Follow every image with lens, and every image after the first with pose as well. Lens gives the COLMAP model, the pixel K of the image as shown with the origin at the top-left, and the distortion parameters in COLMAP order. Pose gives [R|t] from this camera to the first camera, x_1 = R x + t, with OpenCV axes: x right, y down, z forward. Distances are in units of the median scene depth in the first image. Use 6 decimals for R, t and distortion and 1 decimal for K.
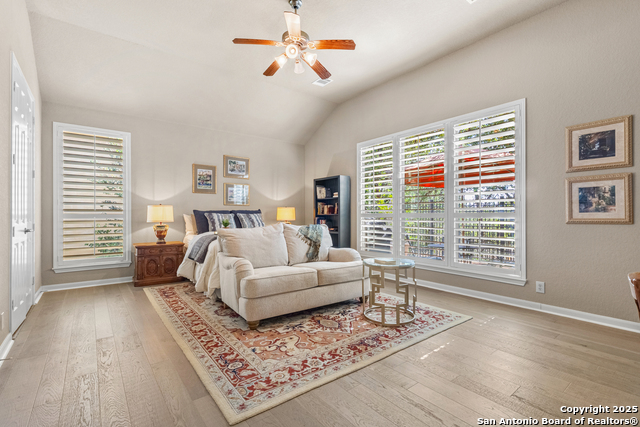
lens RADIAL K [[293.2, 0, 320.0], [0, 293.2, 213.5], [0, 0, 1]] dist [0.002442, 0.000857]
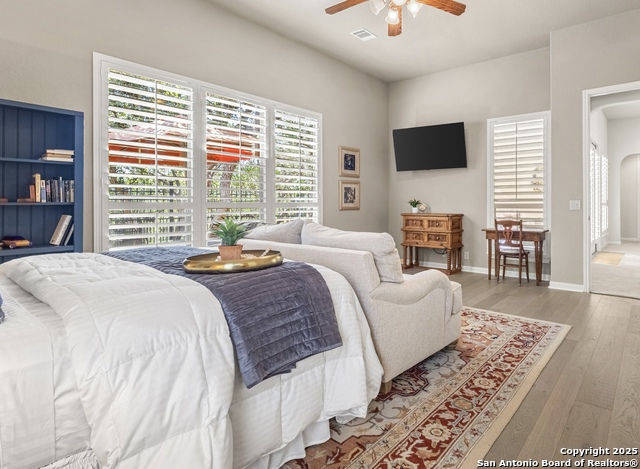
lens RADIAL K [[440.5, 0, 320.2], [0, 440.5, 206.8], [0, 0, 1]] dist [-0.005720, -0.001258]
pose [[-0.259629, -0.007835, 0.965677, -1.326629], [-0.006179, 0.999960, 0.006451, 0.002198], [-0.965689, -0.004292, -0.259667, 1.705618]]
